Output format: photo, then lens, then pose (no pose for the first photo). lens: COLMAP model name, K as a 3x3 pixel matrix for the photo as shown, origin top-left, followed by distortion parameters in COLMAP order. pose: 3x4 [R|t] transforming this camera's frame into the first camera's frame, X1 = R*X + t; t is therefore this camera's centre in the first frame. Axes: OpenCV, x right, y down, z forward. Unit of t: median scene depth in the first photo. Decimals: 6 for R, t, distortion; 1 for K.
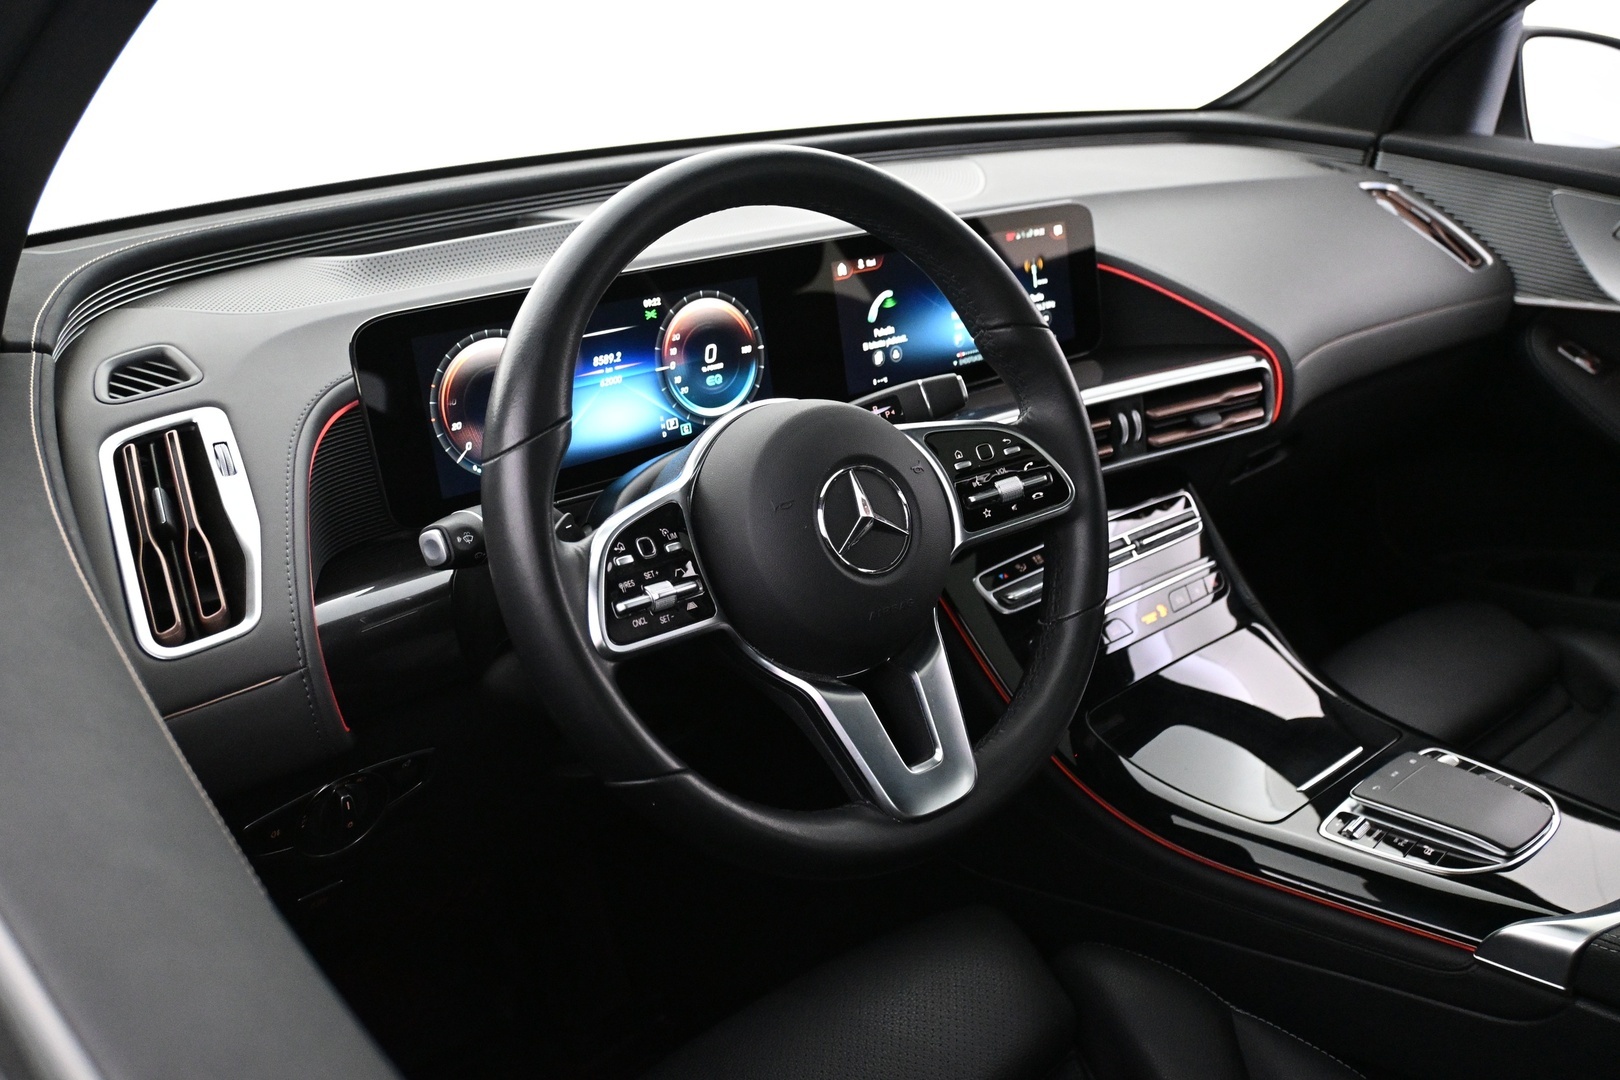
lens RADIAL K [[1390.1, 0, 812.0], [0, 1390.1, 539.2], [0, 0, 1]] dist [-0.041842, -0.000725]
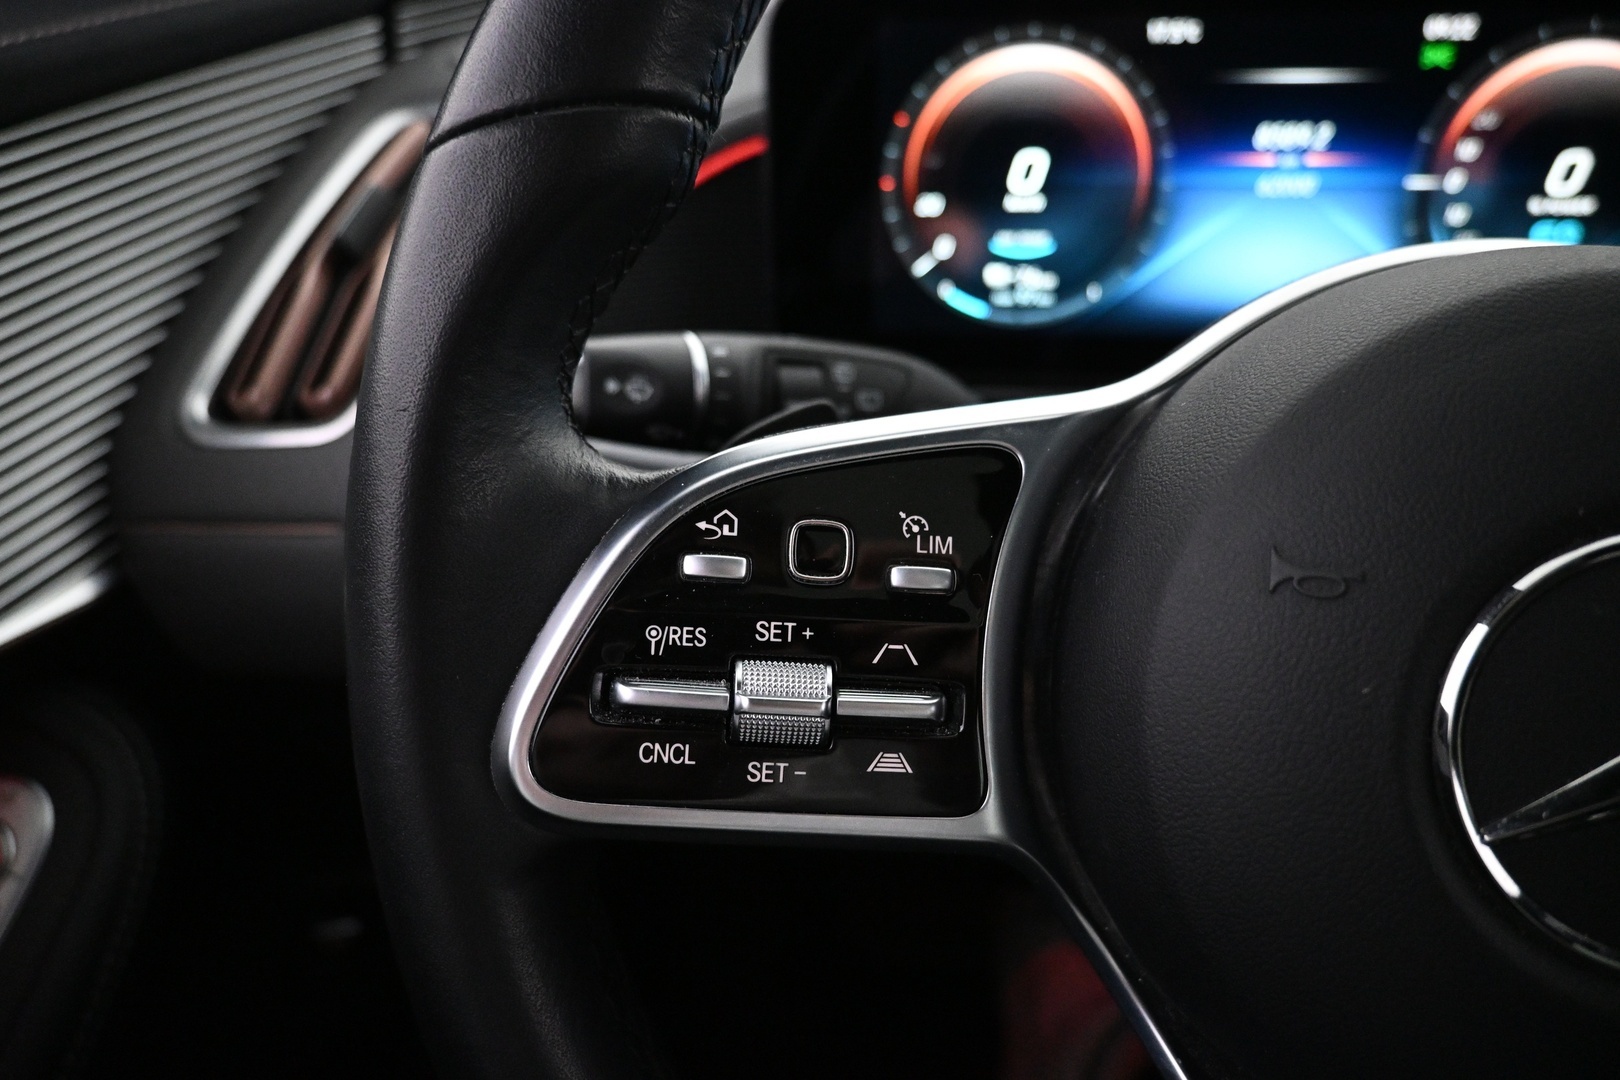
lens RADIAL K [[1119.3, 0, 810.0], [0, 1119.3, 543.4], [0, 0, 1]] dist [0.004864, 0.000119]
pose [[0.670400, 0.353595, -0.652330, 0.042177], [-0.264976, 0.935270, 0.234646, -0.044045], [0.693074, 0.015545, 0.720699, 0.593208]]
